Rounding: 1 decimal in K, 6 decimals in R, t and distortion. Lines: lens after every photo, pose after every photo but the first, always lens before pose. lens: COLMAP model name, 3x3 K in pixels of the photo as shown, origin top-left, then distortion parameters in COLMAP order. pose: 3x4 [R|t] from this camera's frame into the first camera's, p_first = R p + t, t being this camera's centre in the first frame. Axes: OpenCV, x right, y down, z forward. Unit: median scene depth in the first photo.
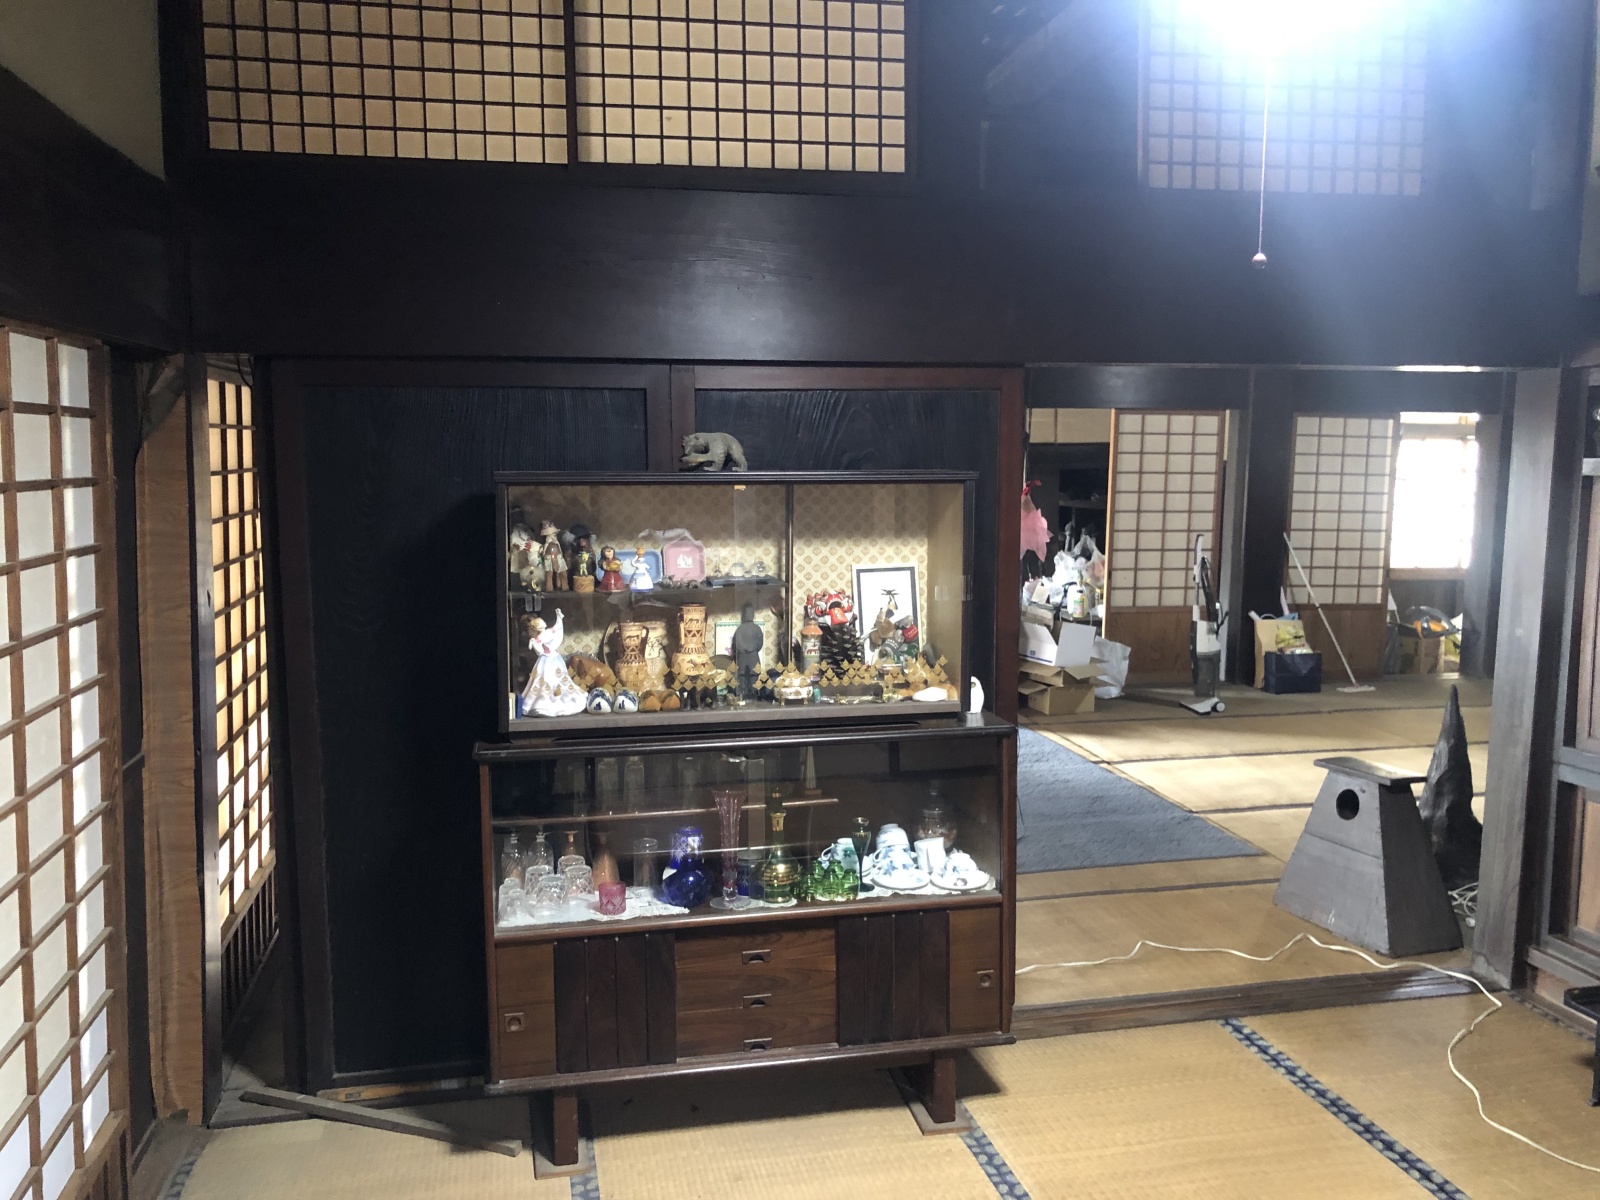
lens RADIAL K [[1311.2, 0, 802.4], [0, 1311.2, 596.0], [0, 0, 1]] dist [0.030320, -0.037907]
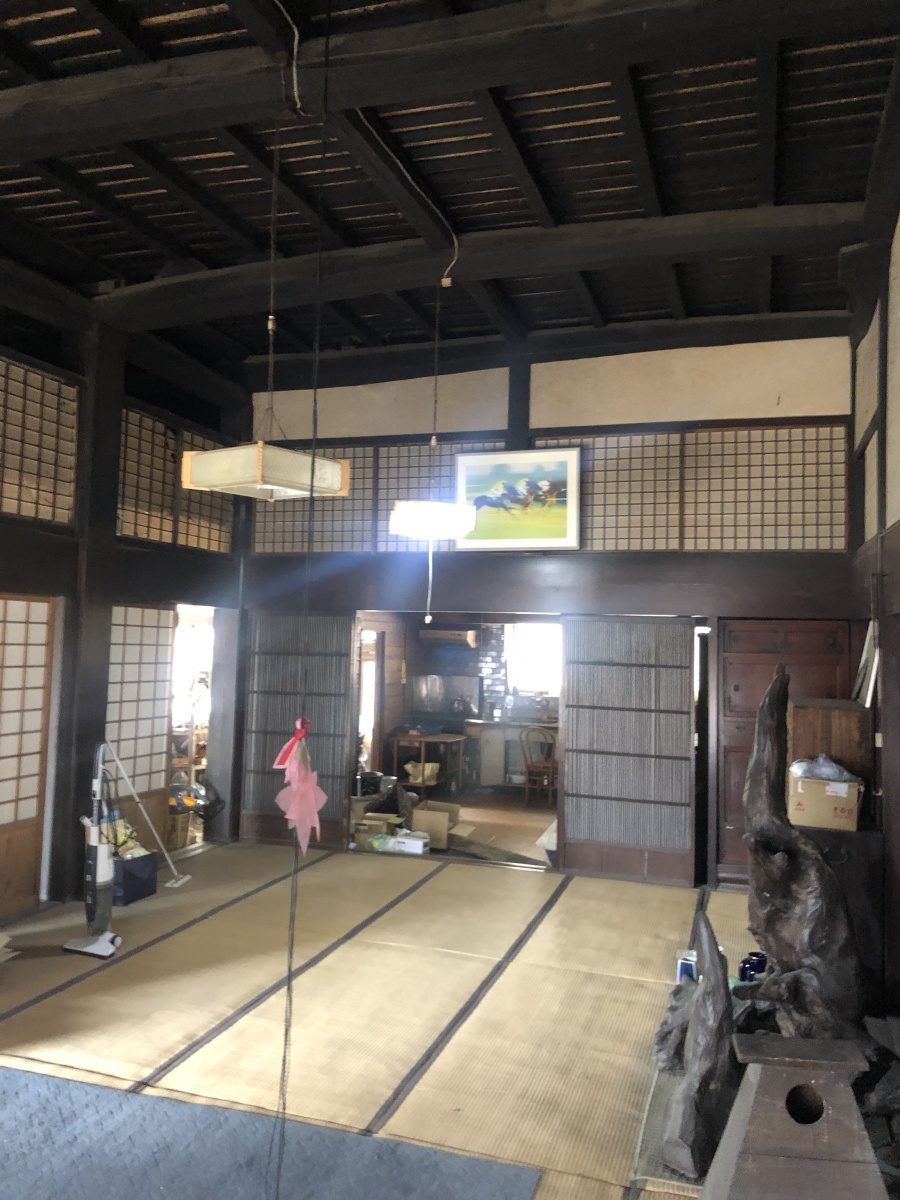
lens RADIAL K [[983.4, 0, 440.3], [0, 983.4, 579.4], [0, 0, 1]] dist [0.030320, -0.037907]
pose [[0.506473, 0.055039, 0.860497, -0.144967], [0.070572, 0.991966, -0.104986, -0.068447], [-0.859363, 0.113900, 0.498520, 0.468523]]
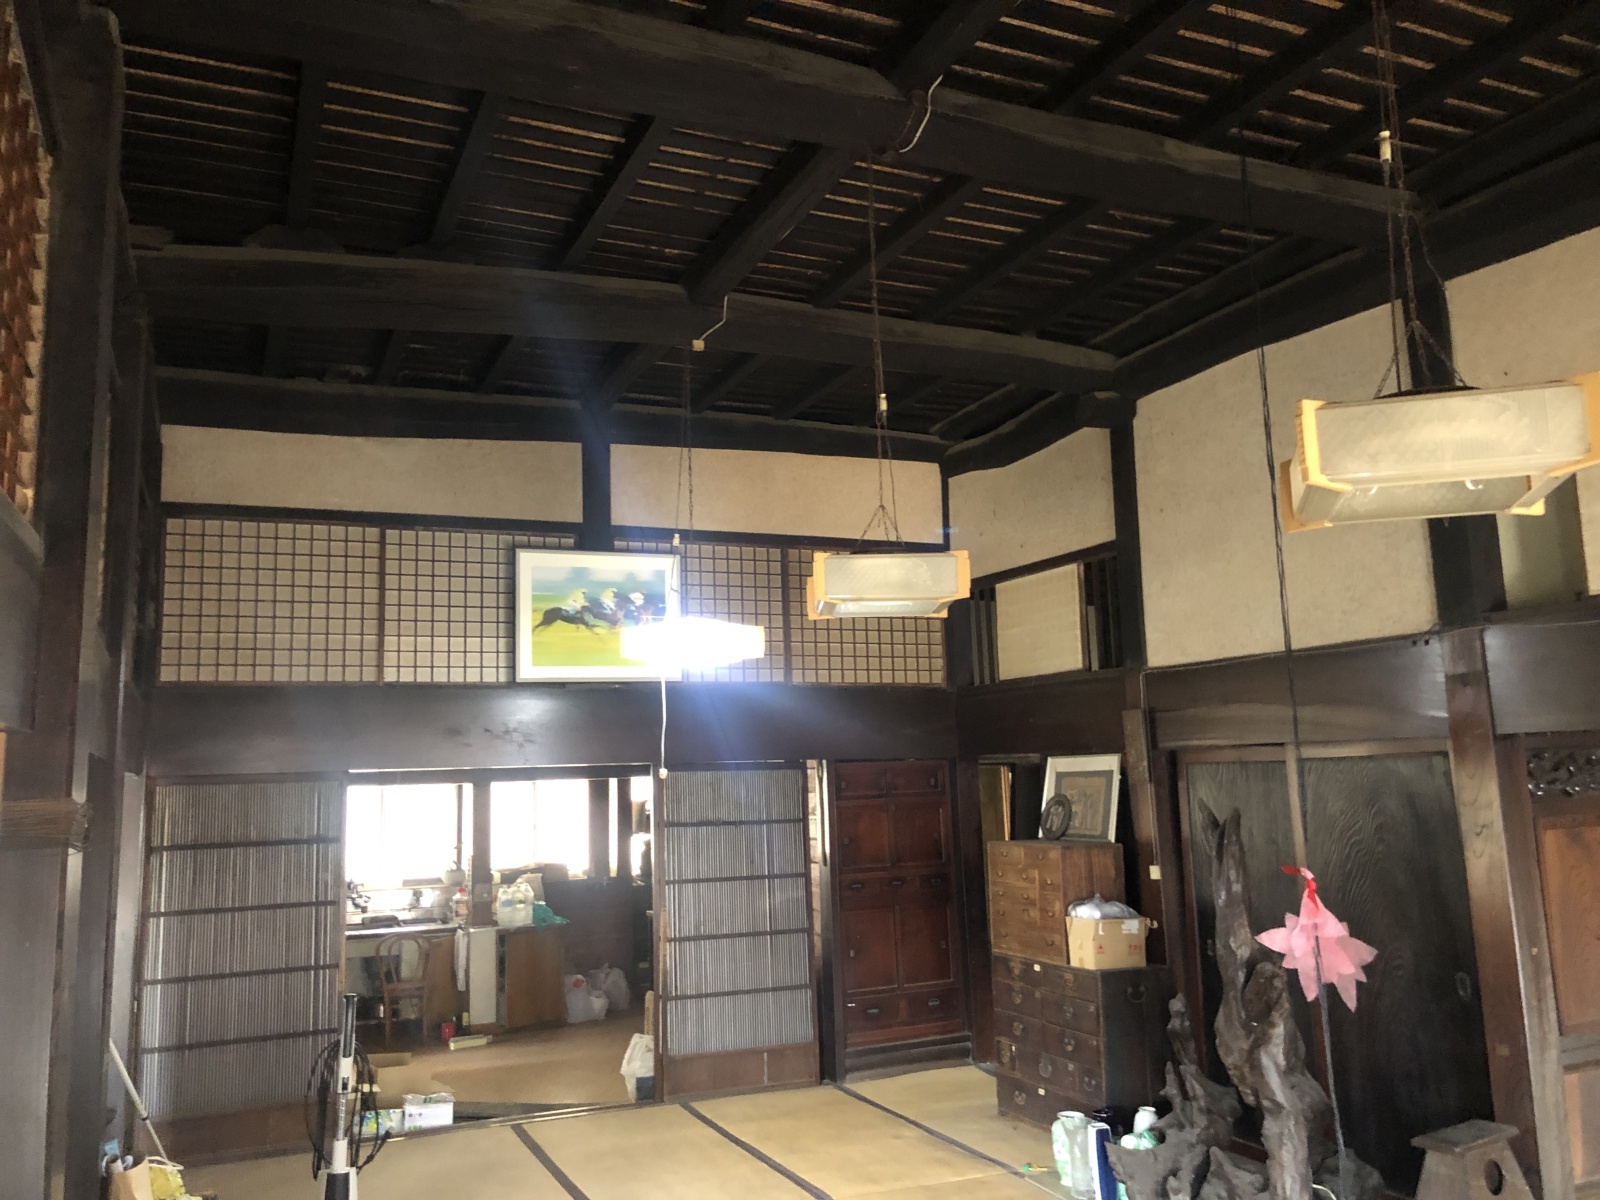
lens RADIAL K [[1311.2, 0, 799.8], [0, 1311.2, 587.5], [0, 0, 1]] dist [0.030320, -0.037907]
pose [[-0.189612, 0.151768, 0.970059, -0.262859], [0.132996, 0.982846, -0.127772, -0.113514], [-0.972810, 0.104787, -0.206543, 0.904672]]
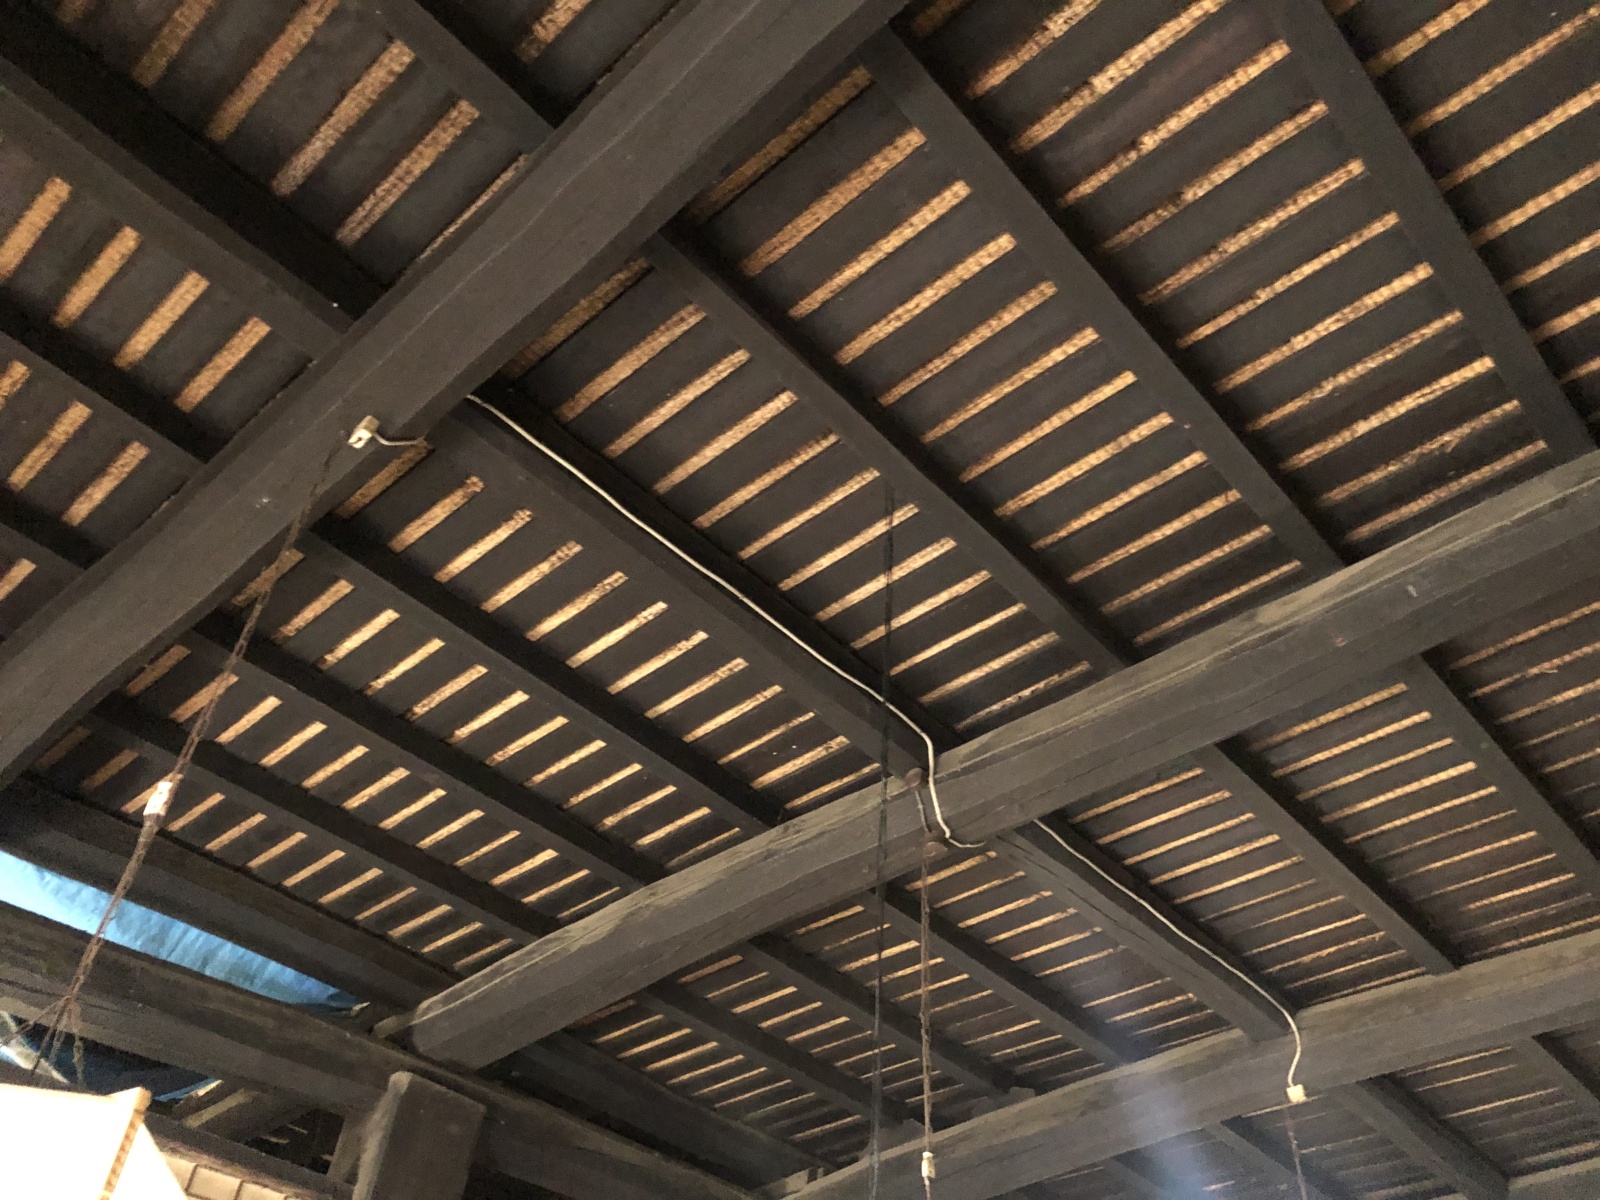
lens RADIAL K [[1311.2, 0, 794.2], [0, 1311.2, 575.0], [0, 0, 1]] dist [0.030320, -0.037907]
pose [[0.816134, 0.432538, 0.383193, -0.030820], [0.011905, 0.650395, -0.759503, -0.072652], [-0.577741, 0.624418, 0.525659, 0.482952]]
